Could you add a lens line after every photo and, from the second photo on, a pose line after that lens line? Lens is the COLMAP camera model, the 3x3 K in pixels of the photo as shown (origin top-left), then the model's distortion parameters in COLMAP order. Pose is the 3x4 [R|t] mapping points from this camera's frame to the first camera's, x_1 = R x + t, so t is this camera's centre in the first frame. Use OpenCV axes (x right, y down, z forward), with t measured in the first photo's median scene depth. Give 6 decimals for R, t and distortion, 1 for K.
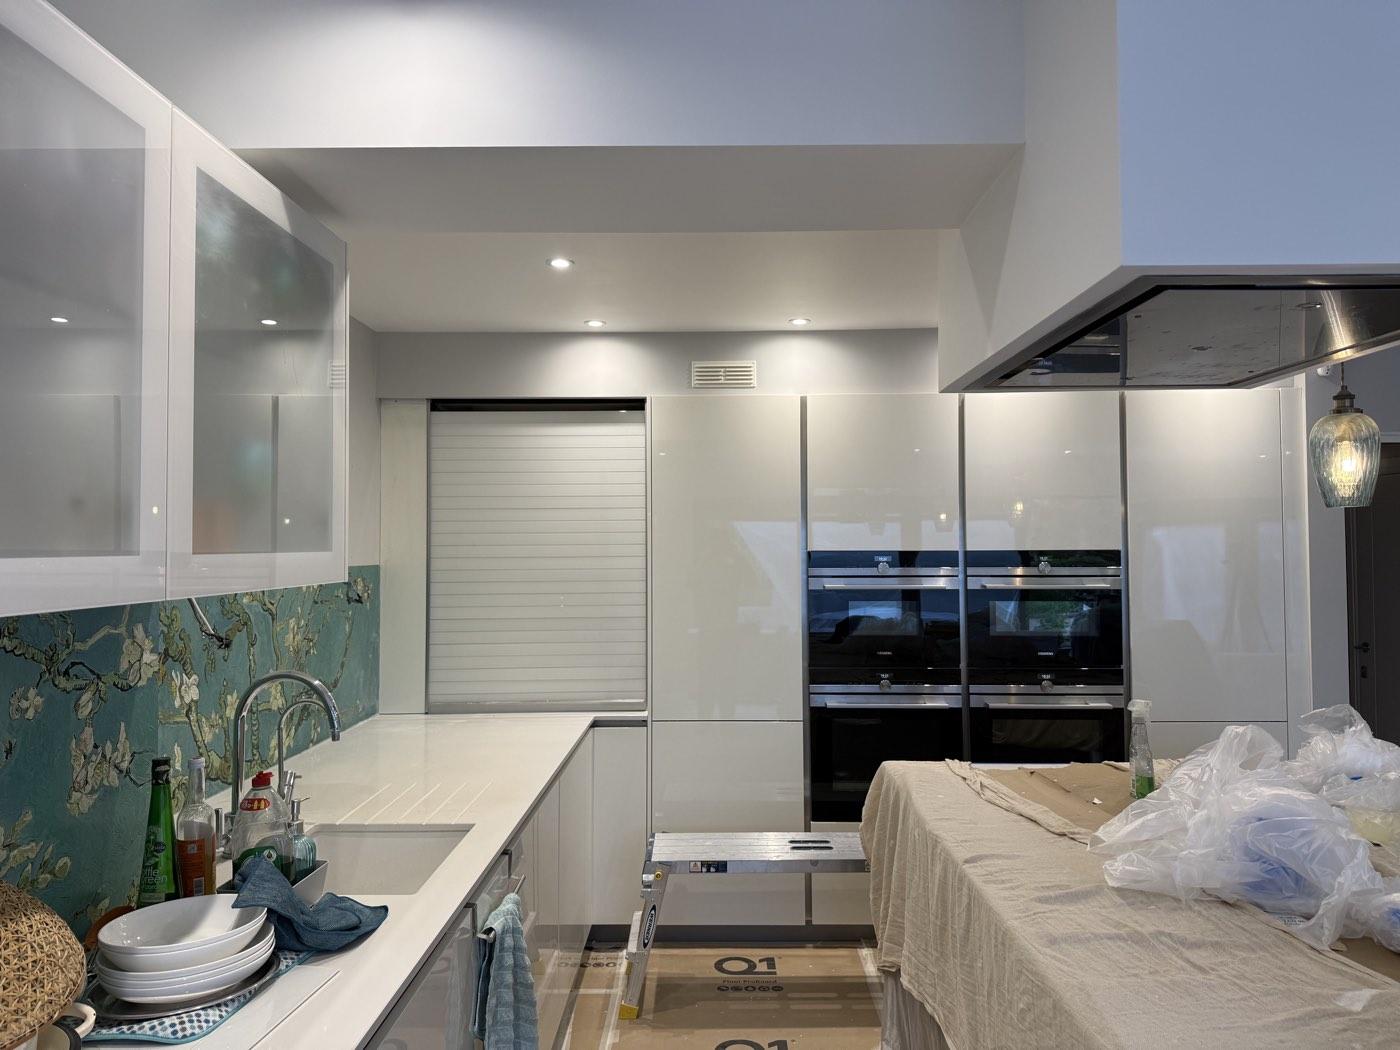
lens RADIAL K [[972.6, 0, 700.2], [0, 972.6, 513.5], [0, 0, 1]] dist [0.120869, -0.209715]
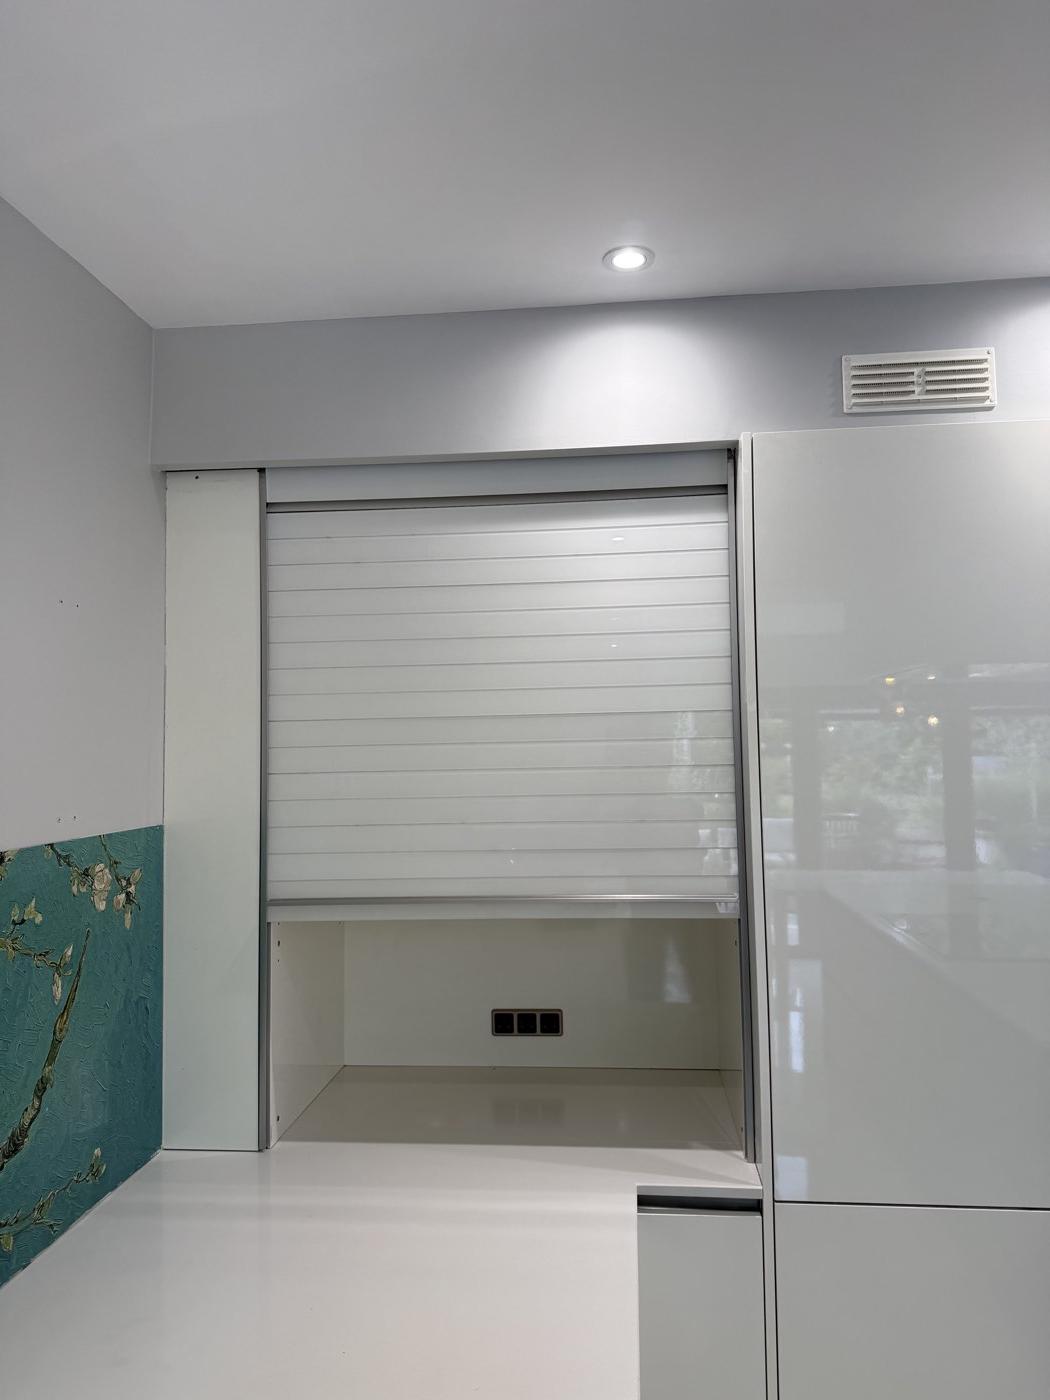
lens RADIAL K [[995.6, 0, 545.3], [0, 995.6, 698.2], [0, 0, 1]] dist [0.204234, -0.249398]
pose [[0.996041, -0.015992, -0.087442, -0.134734], [0.015011, 0.999817, -0.011868, 0.000332], [0.087616, 0.010509, 0.996099, 0.702230]]
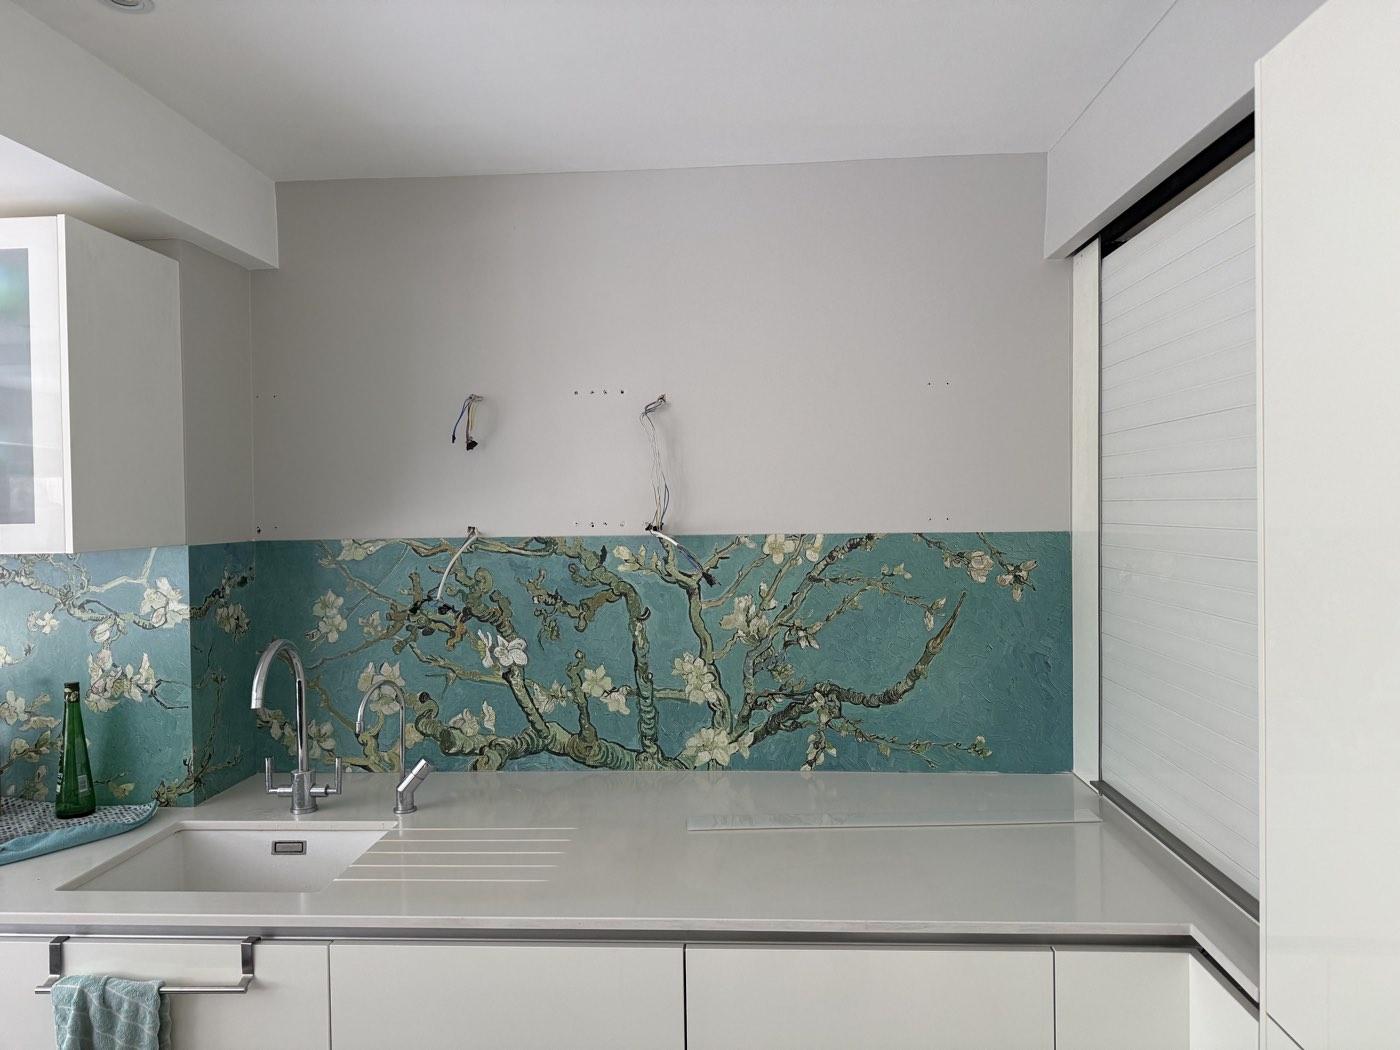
lens RADIAL K [[972.6, 0, 700.2], [0, 972.6, 513.5], [0, 0, 1]] dist [0.120869, -0.209715]
pose [[-0.032849, 0.014708, -0.999352, 0.395118], [0.047618, 0.998779, 0.013134, 0.028927], [0.998325, -0.047155, -0.033509, 1.051575]]
